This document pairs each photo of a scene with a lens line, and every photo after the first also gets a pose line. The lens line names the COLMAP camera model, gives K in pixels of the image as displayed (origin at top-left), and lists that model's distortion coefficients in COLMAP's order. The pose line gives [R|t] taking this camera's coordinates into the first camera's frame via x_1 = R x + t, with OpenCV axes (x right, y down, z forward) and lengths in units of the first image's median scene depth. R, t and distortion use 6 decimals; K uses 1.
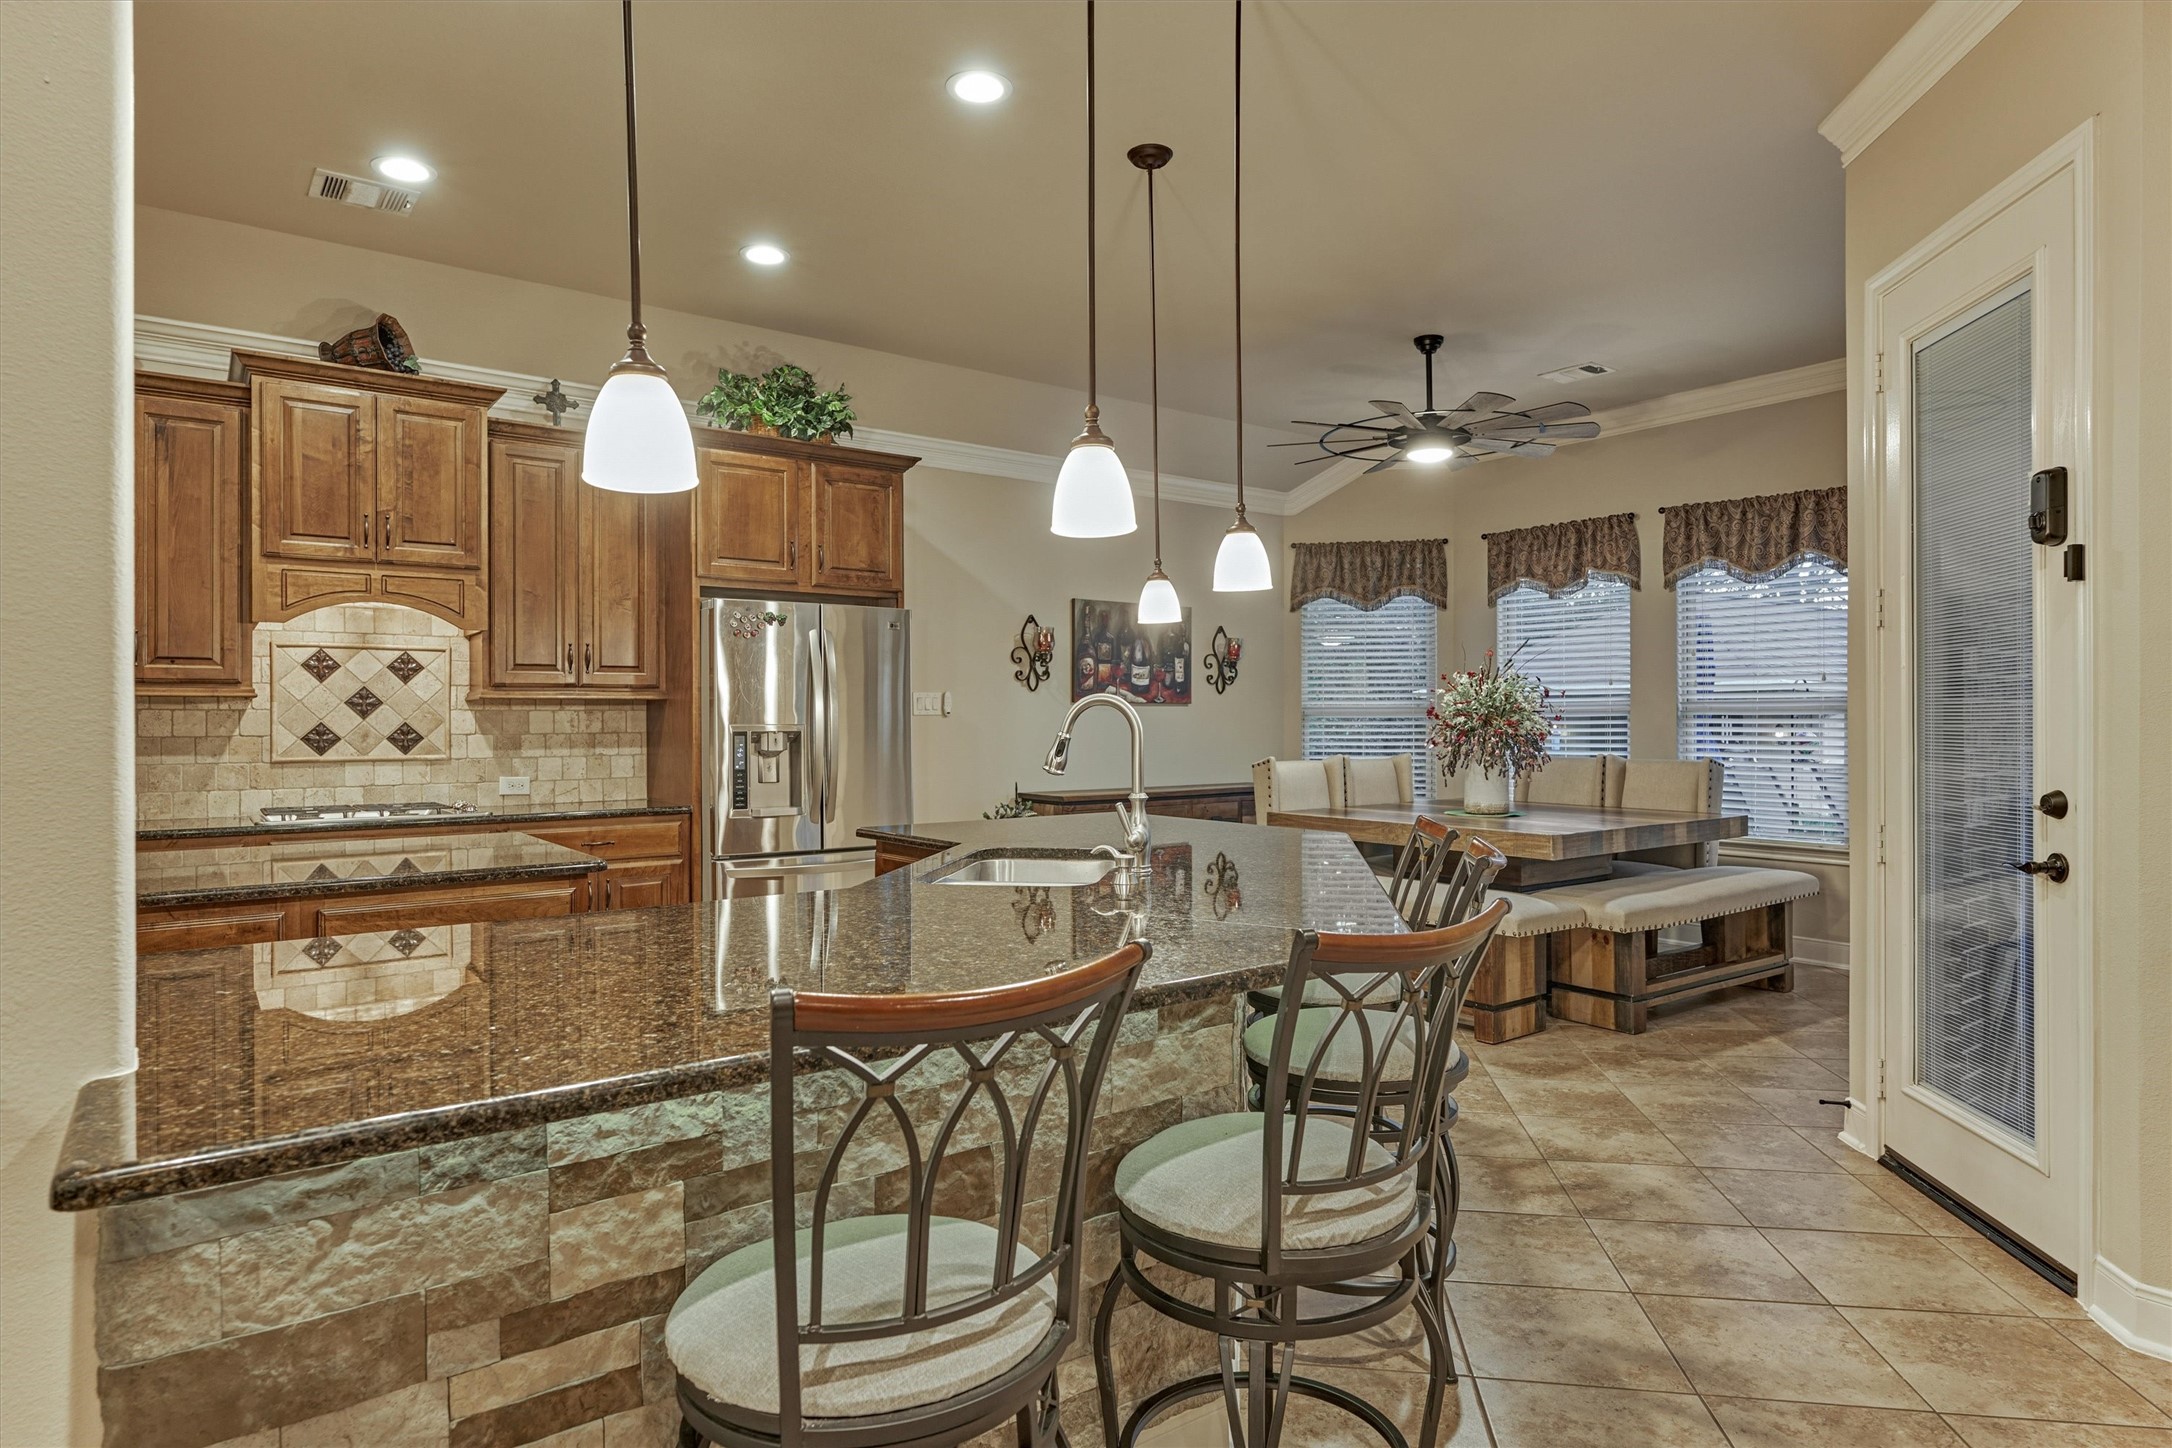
lens RADIAL K [[1231.5, 0, 1094.6], [0, 1231.5, 717.6], [0, 0, 1]] dist [0.008697, -0.003510]
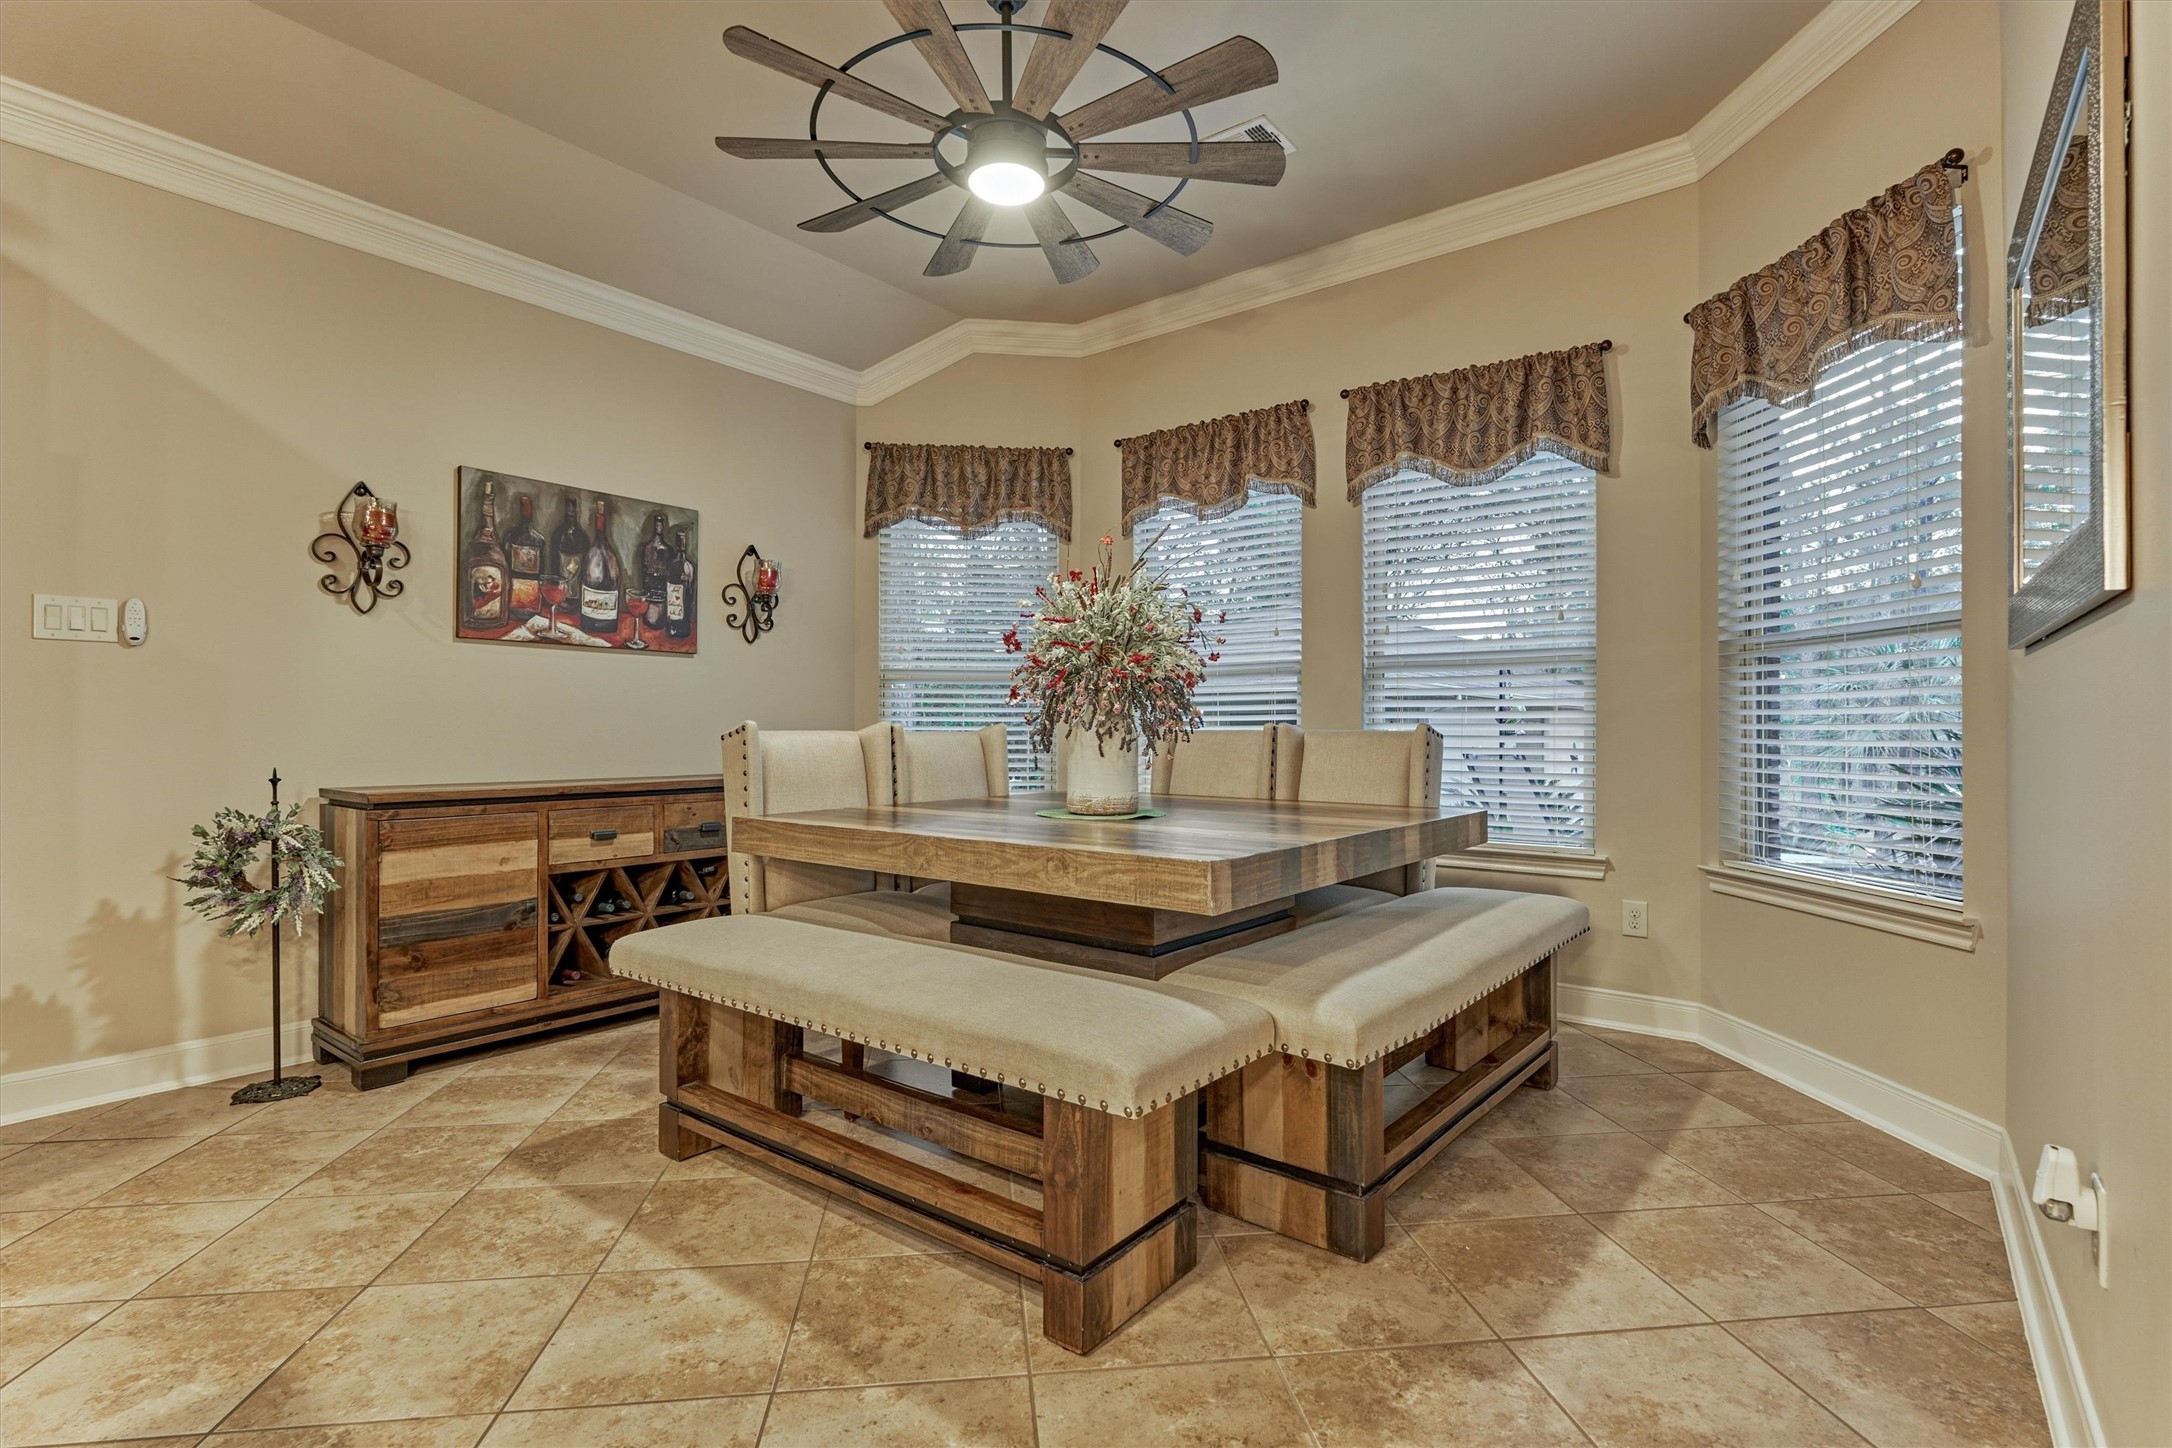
lens RADIAL K [[1062.1, 0, 1085.2], [0, 1062.1, 722.5], [0, 0, 1]] dist [0.004229, -0.000016]
pose [[0.968198, 0.006075, 0.250110, 0.155253], [-0.005221, 0.999978, -0.004076, 0.030632], [-0.250129, 0.002641, 0.968209, 0.431774]]
